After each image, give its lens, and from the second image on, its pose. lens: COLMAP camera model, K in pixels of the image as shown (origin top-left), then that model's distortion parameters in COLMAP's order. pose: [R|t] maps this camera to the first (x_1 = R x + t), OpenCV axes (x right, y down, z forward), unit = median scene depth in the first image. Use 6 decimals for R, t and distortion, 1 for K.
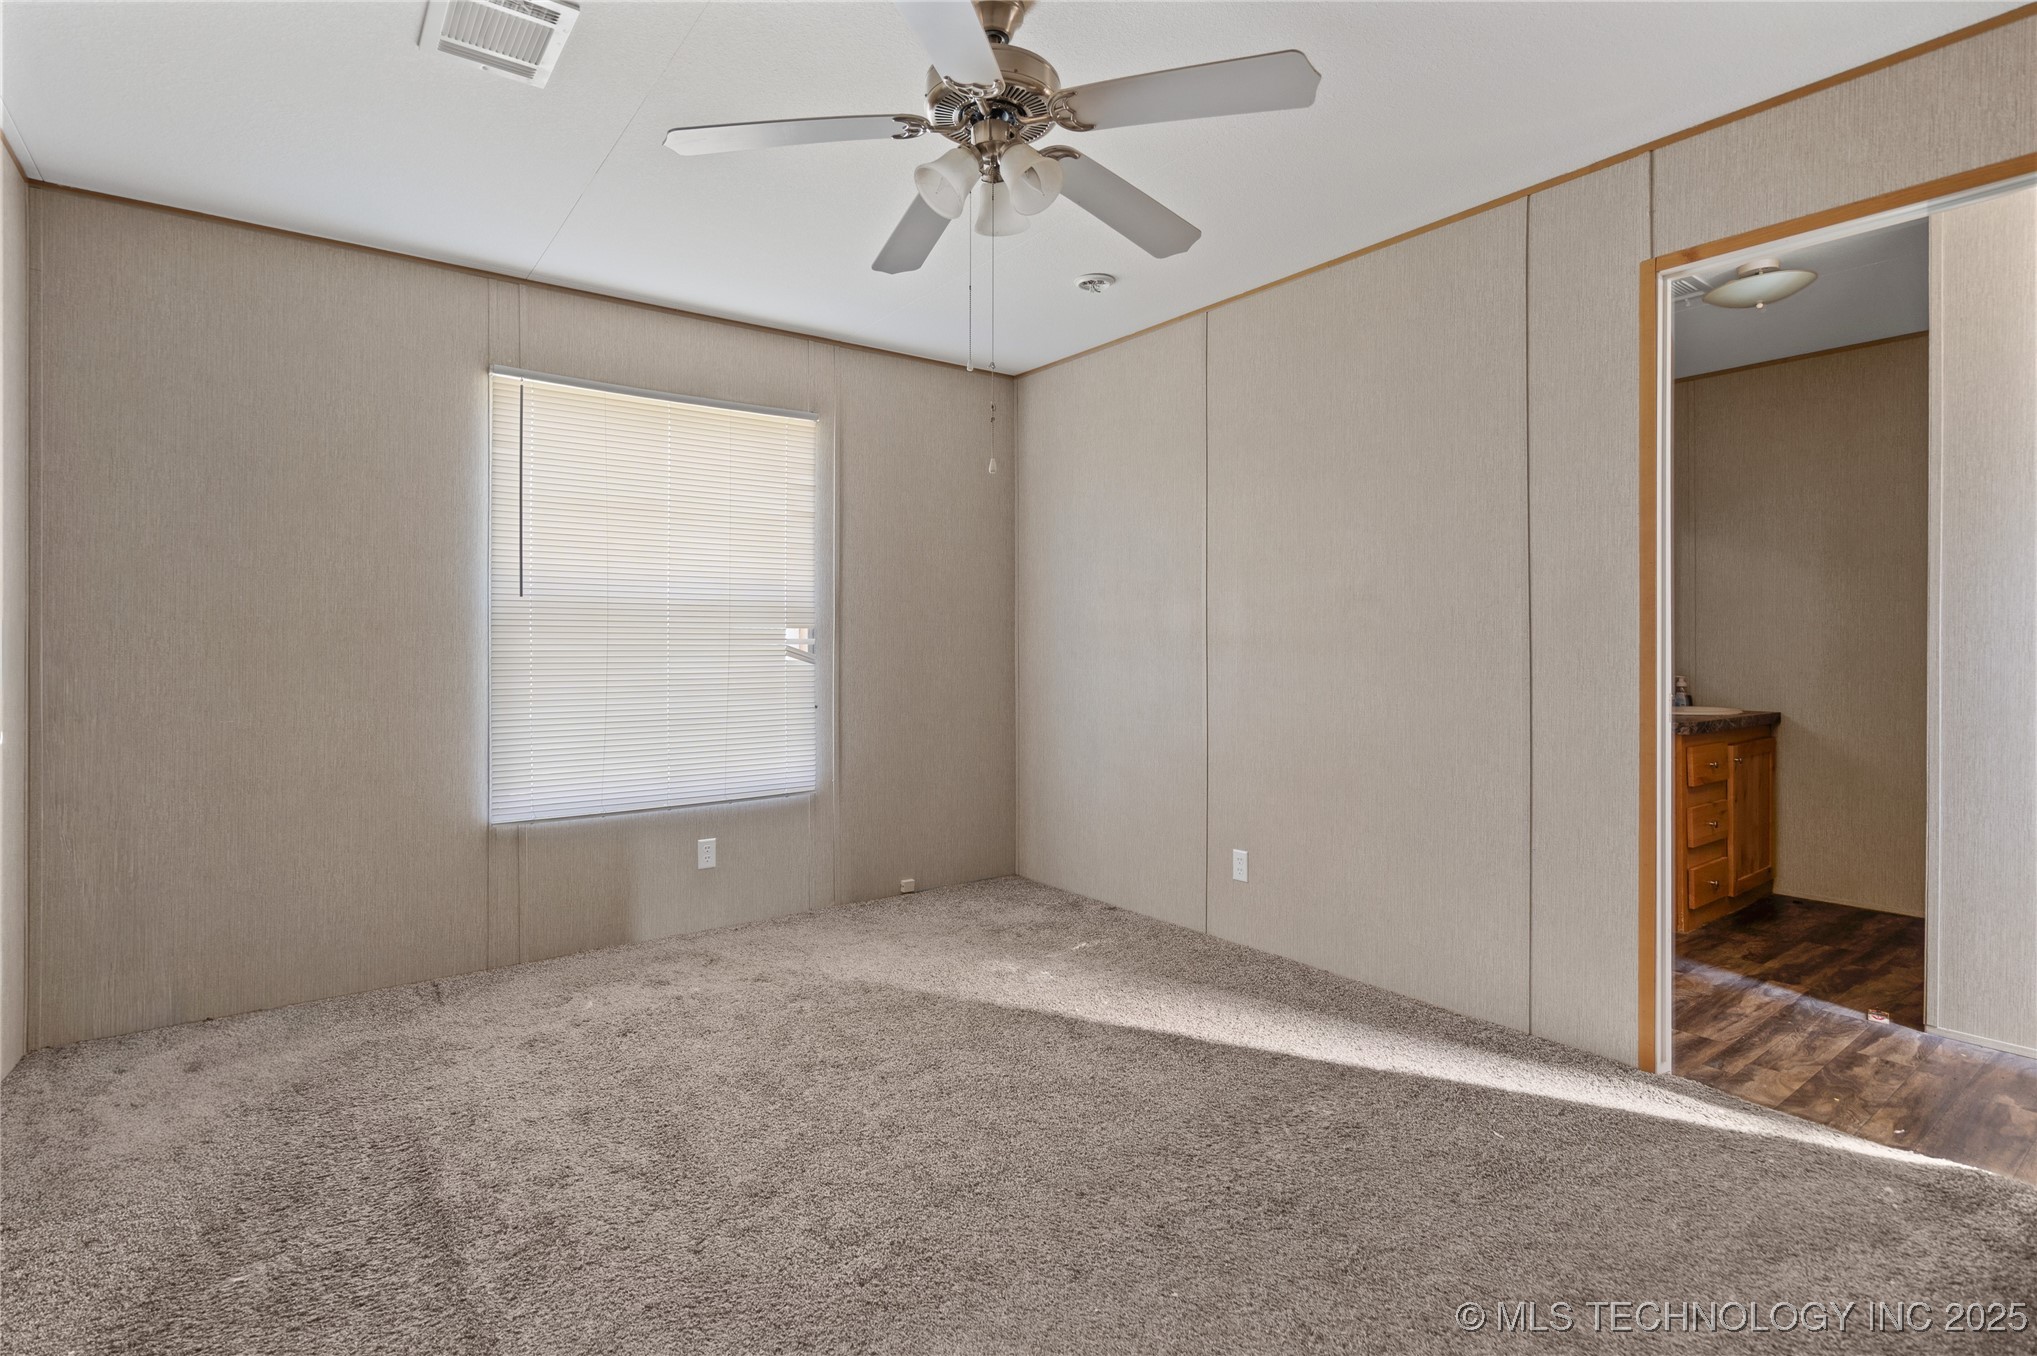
lens RADIAL K [[948.3, 0, 1012.6], [0, 948.3, 649.5], [0, 0, 1]] dist [-0.001766, 0.000745]
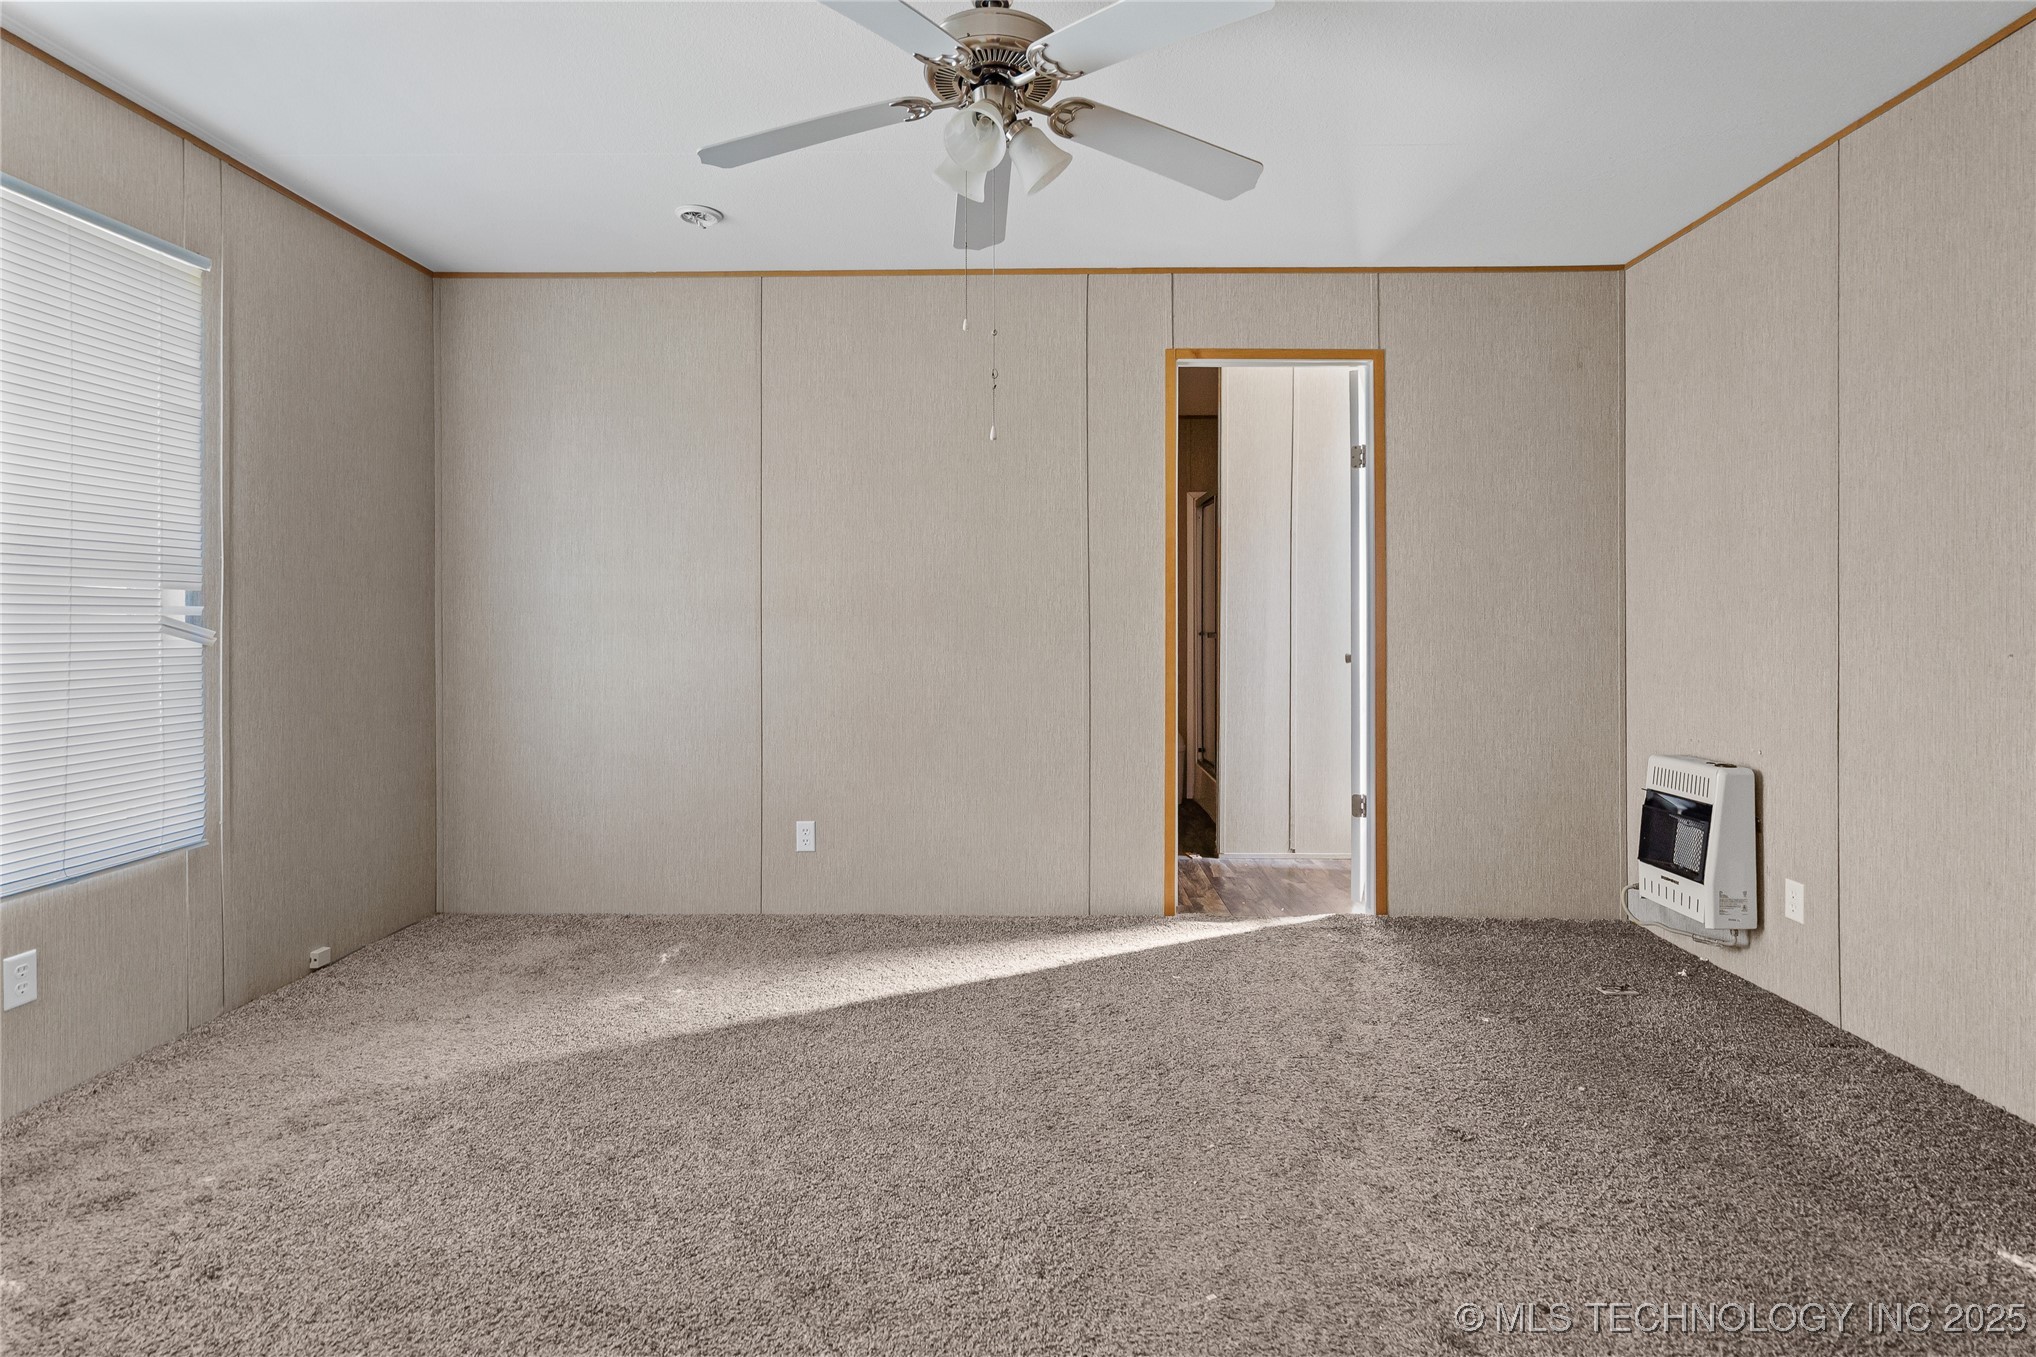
lens RADIAL K [[960.2, 0, 1013.7], [0, 960.2, 627.5], [0, 0, 1]] dist [-0.002240, 0.000126]
pose [[0.634878, -0.004252, 0.772601, -0.424372], [0.004311, 0.999989, 0.001962, 0.004602], [-0.772600, 0.002085, 0.634889, 0.185418]]
